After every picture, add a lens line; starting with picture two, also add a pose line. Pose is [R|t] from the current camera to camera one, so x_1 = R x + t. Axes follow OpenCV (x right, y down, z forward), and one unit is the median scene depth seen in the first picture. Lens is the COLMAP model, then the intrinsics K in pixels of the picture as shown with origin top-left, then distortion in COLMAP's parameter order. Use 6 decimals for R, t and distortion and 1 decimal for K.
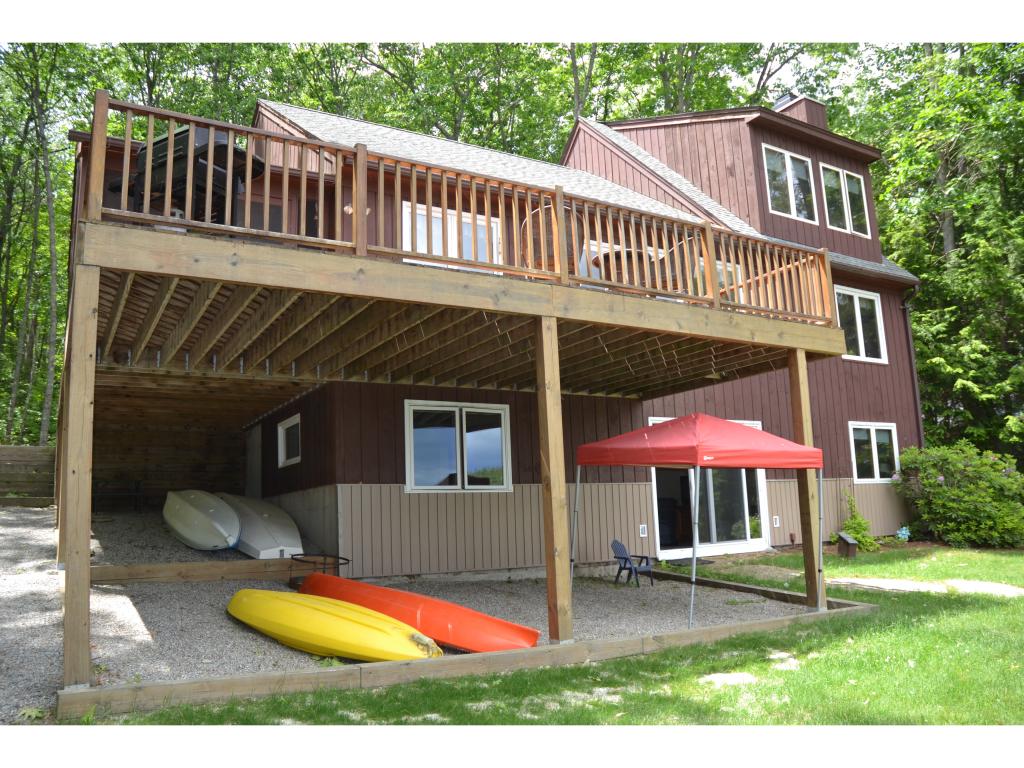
lens RADIAL K [[804.6, 0, 512.0], [0, 804.6, 384.0], [0, 0, 1]] dist [-0.176507, 0.162696]
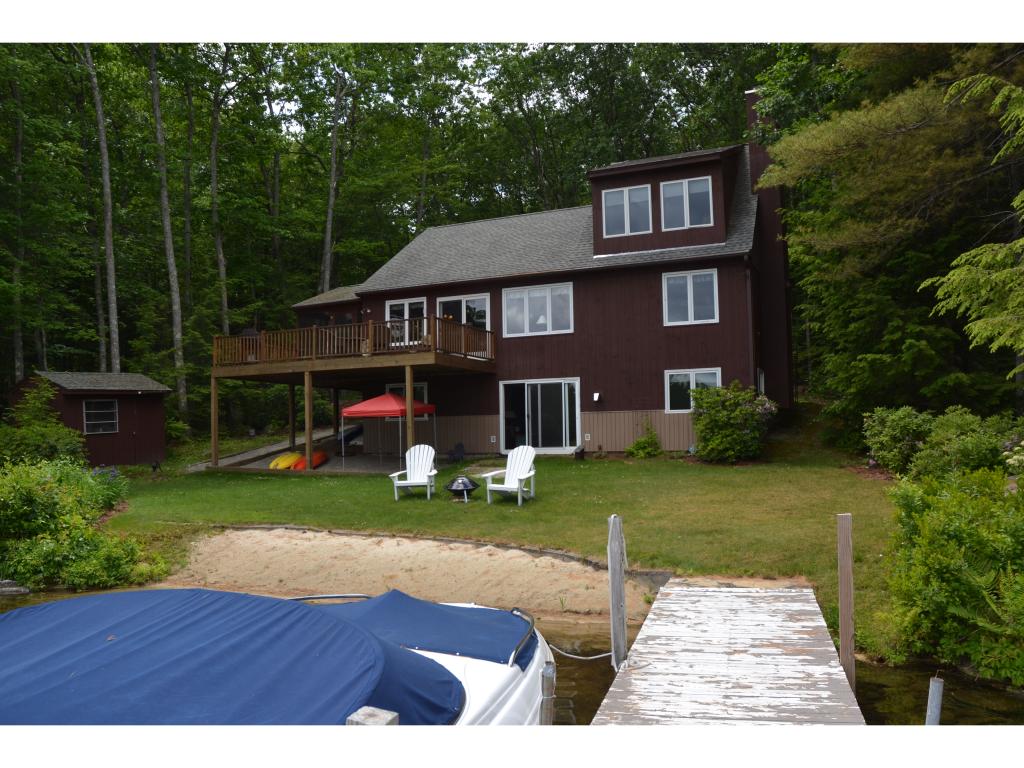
lens RADIAL K [[804.6, 0, 512.0], [0, 804.6, 384.0], [0, 0, 1]] dist [-0.176507, 0.162696]
pose [[0.571843, -0.021528, -0.820081, 1.473856], [0.135346, 0.988432, 0.068430, -0.066757], [0.809121, -0.150126, 0.568142, -0.070844]]
